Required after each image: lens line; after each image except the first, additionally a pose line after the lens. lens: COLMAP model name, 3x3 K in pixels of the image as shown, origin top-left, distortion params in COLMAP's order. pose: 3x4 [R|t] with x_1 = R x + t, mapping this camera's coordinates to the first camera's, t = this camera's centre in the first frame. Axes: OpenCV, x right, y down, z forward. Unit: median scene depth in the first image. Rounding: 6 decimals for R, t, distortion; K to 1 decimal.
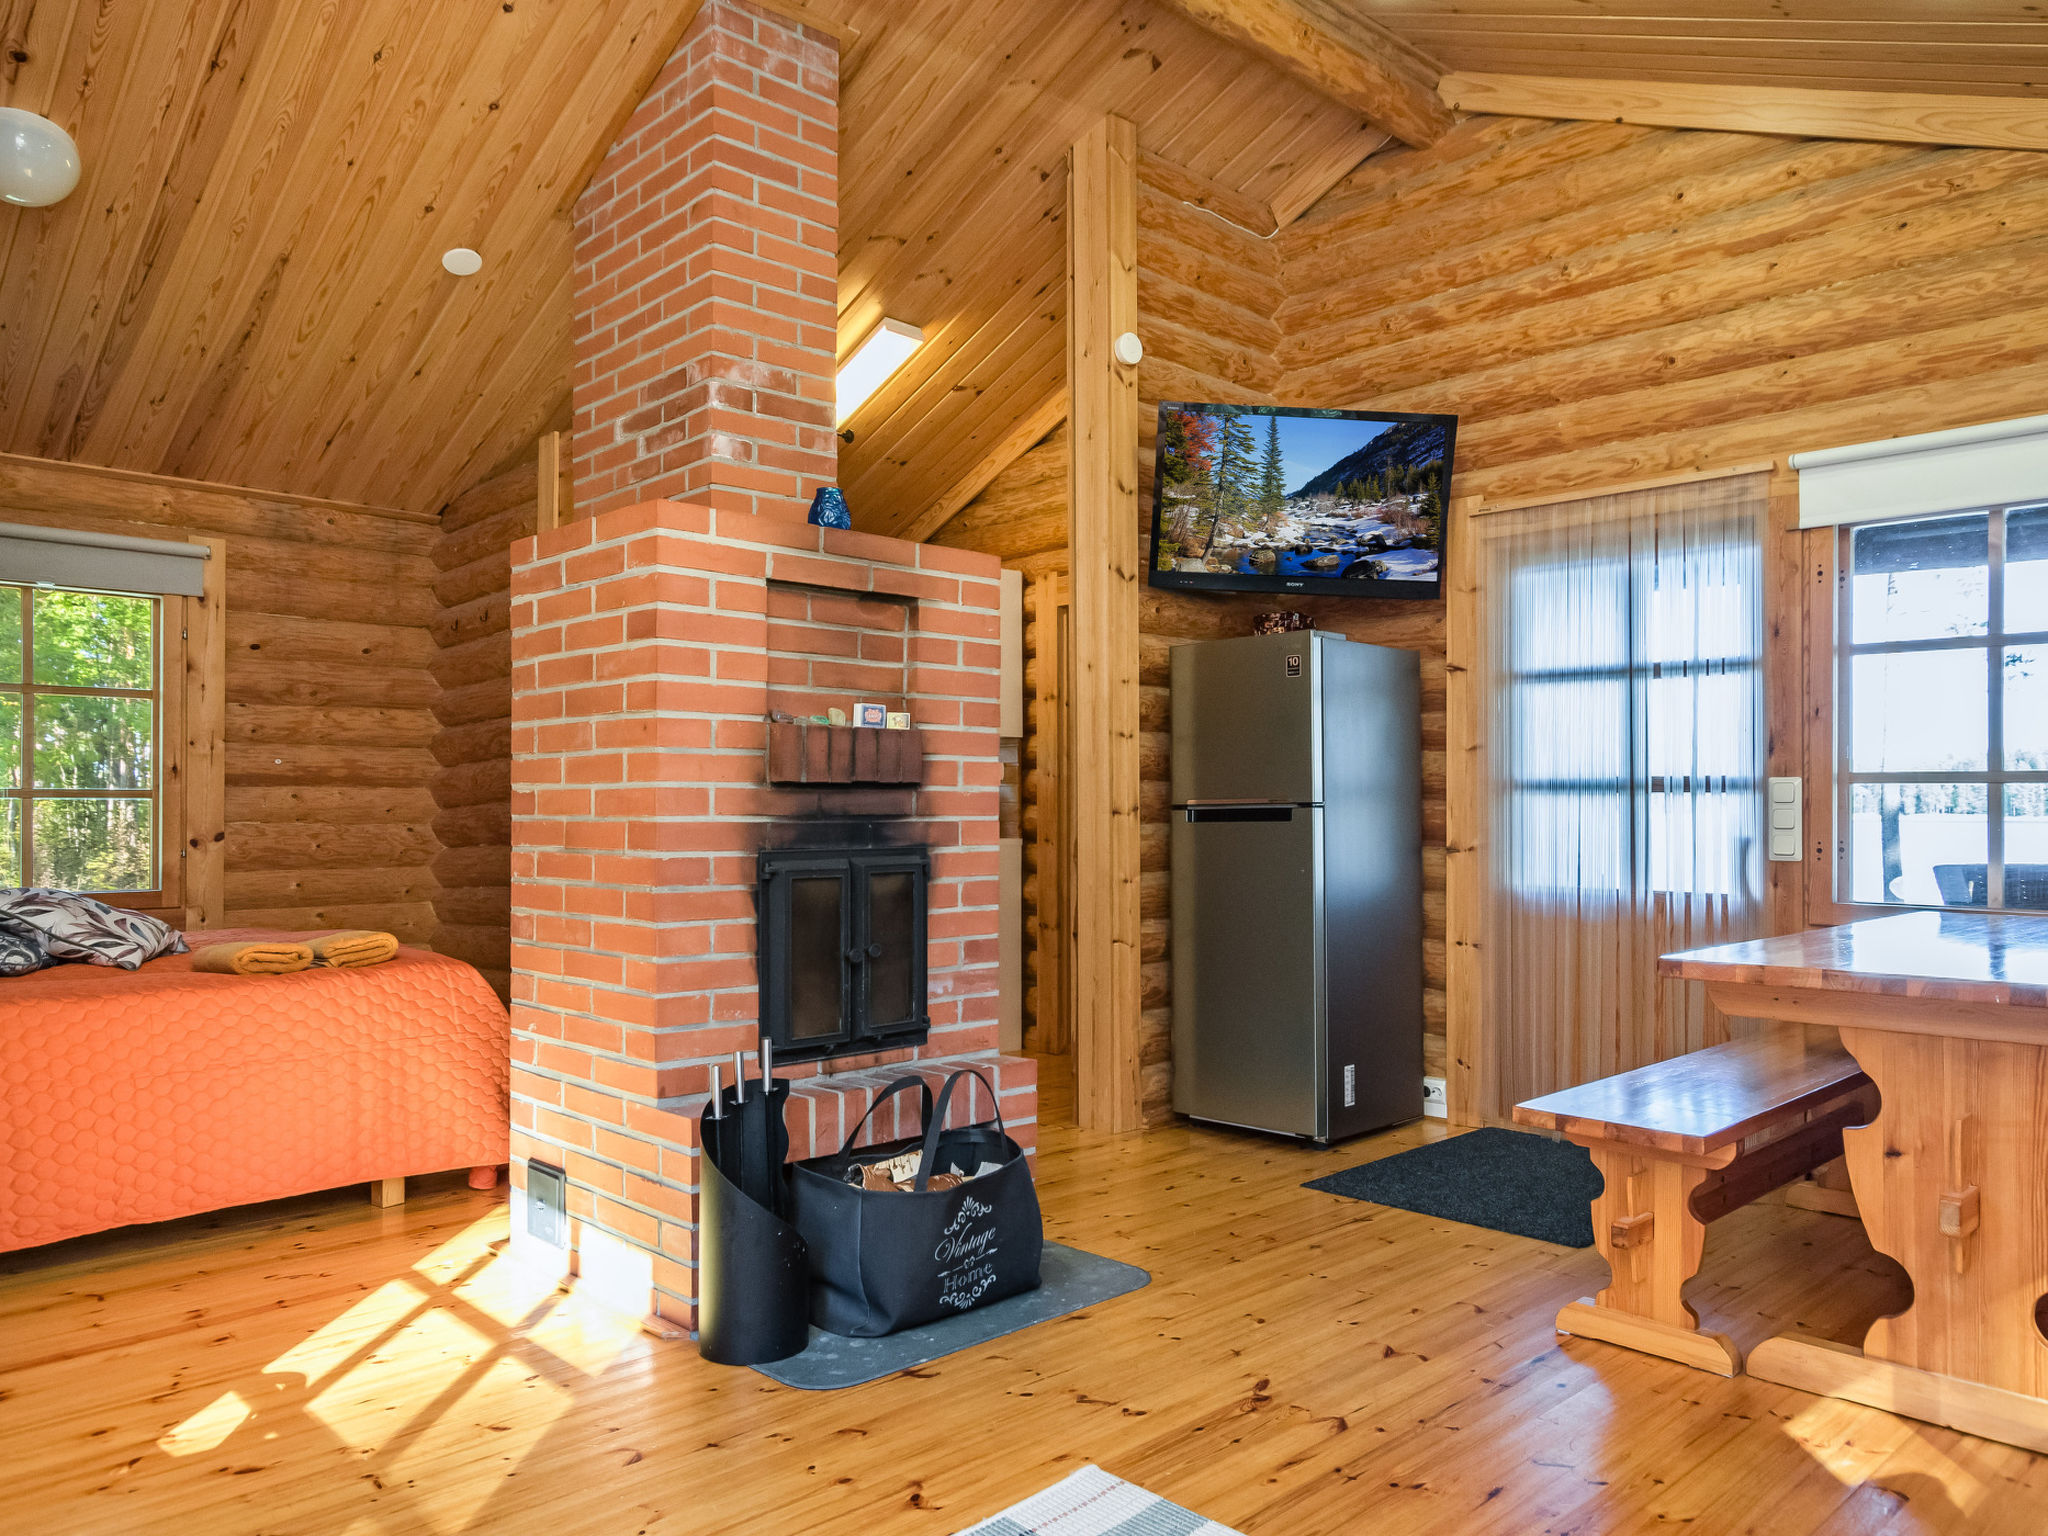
lens RADIAL K [[1433.7, 0, 1030.7], [0, 1433.7, 801.2], [0, 0, 1]] dist [0.051706, 0.000463]
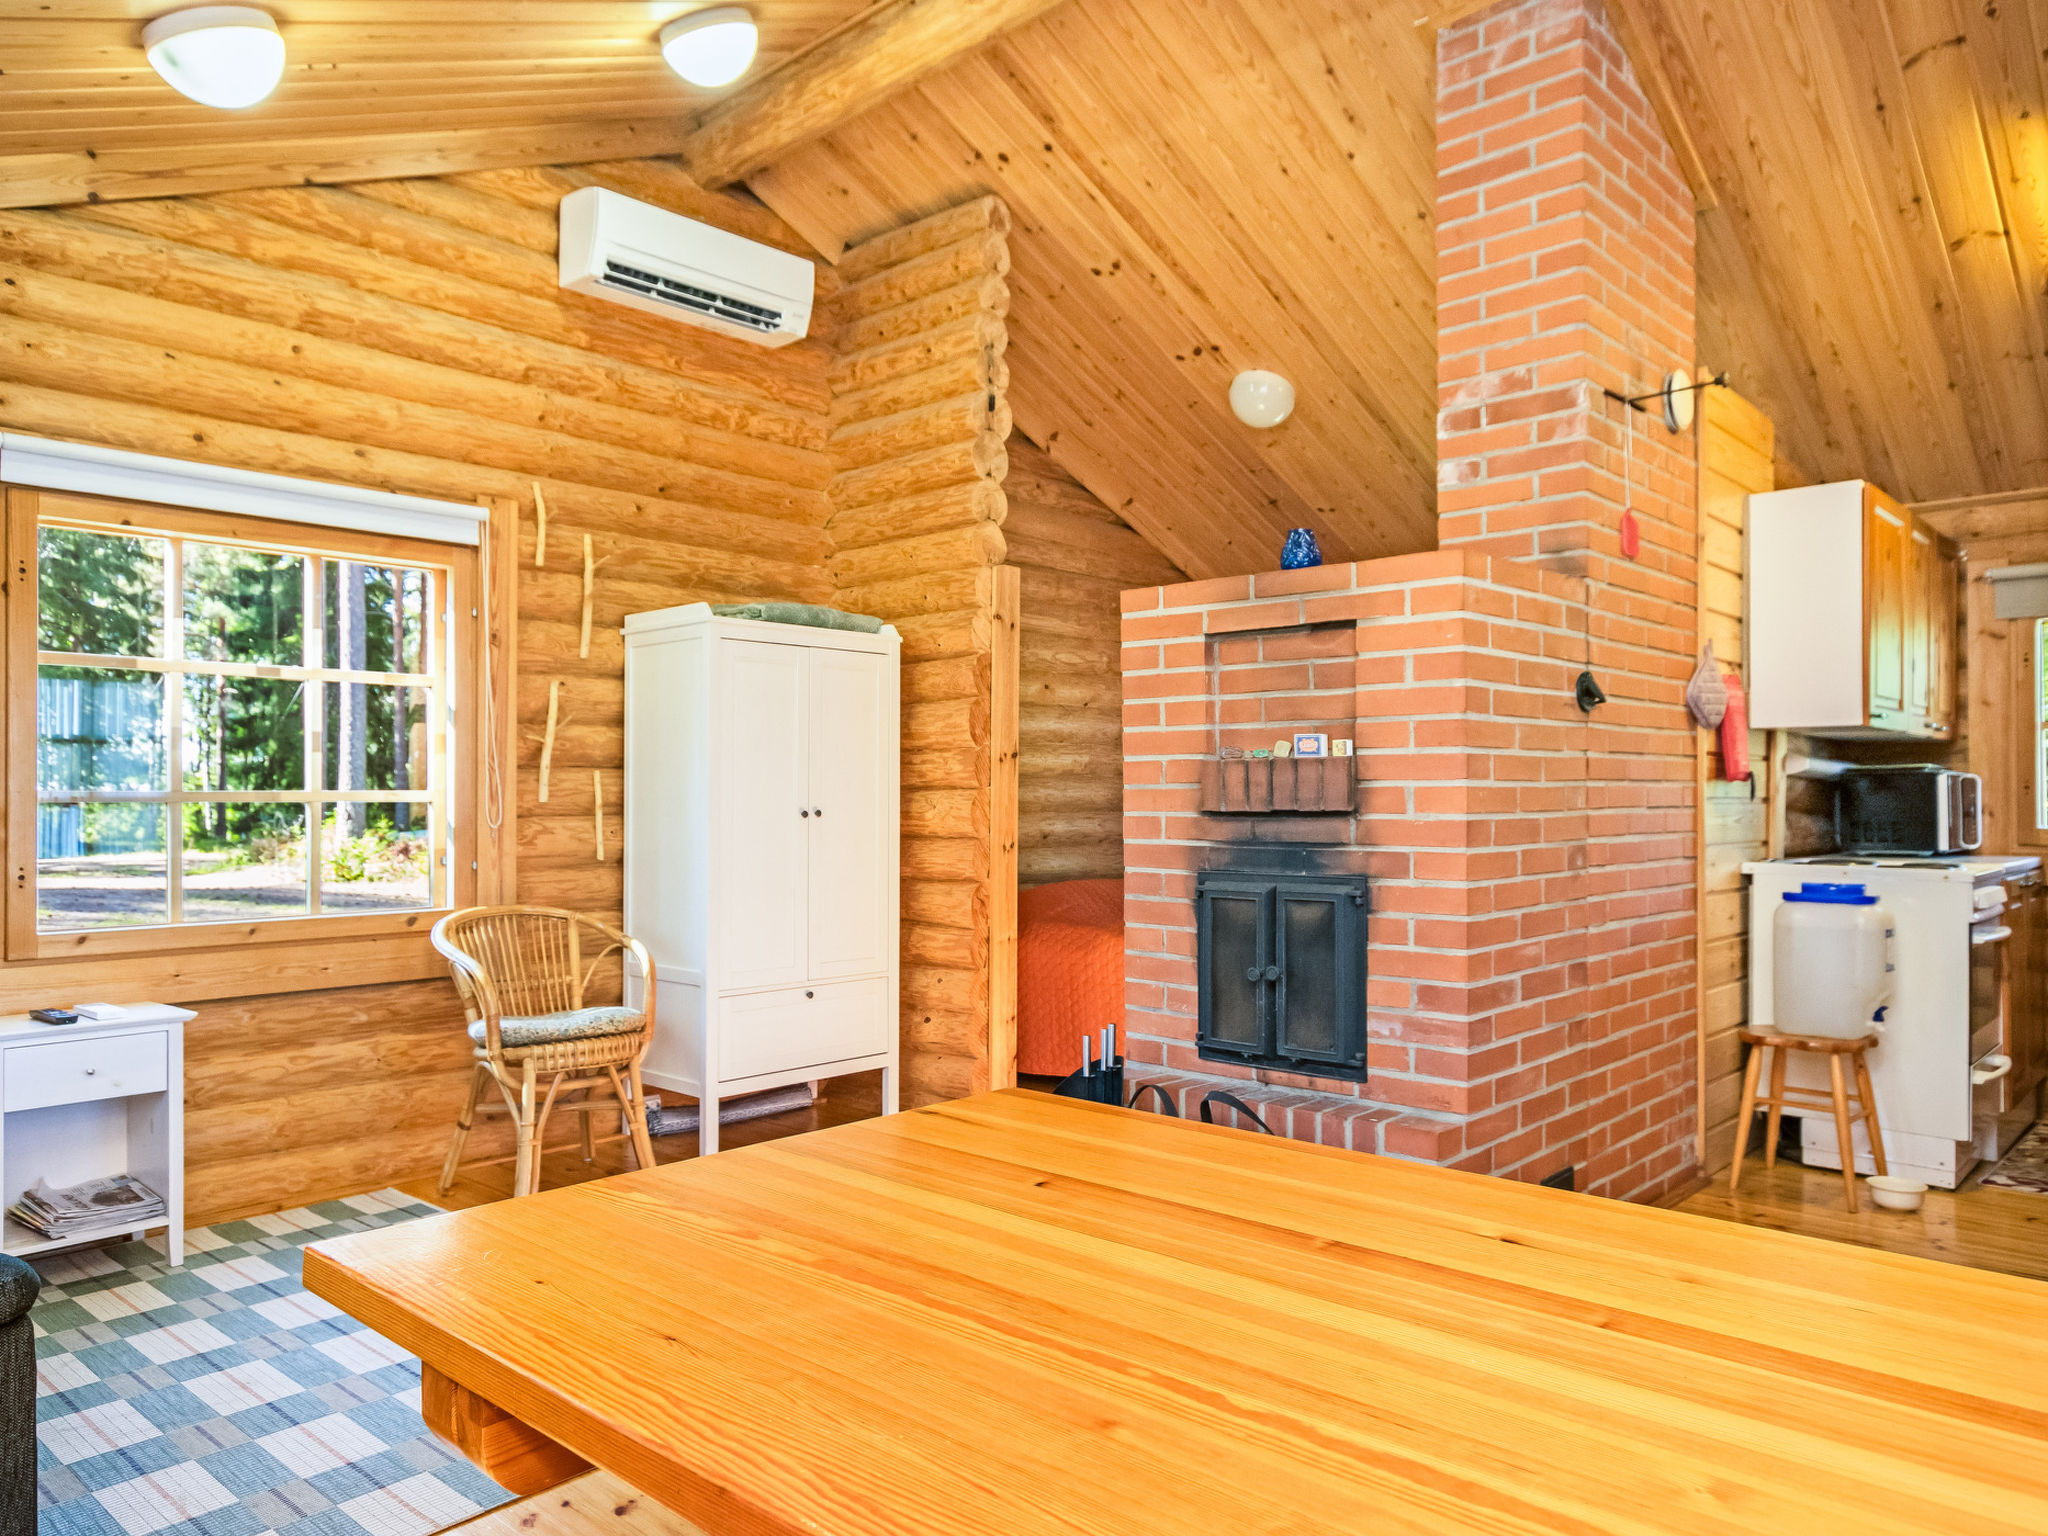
lens RADIAL K [[1433.7, 0, 1030.7], [0, 1433.7, 801.2], [0, 0, 1]] dist [0.051706, 0.000463]
pose [[0.077504, 0.000282, -0.996992, 0.878620], [0.003936, 0.999992, 0.000589, -0.020901], [0.996984, -0.003970, 0.077502, 0.712925]]
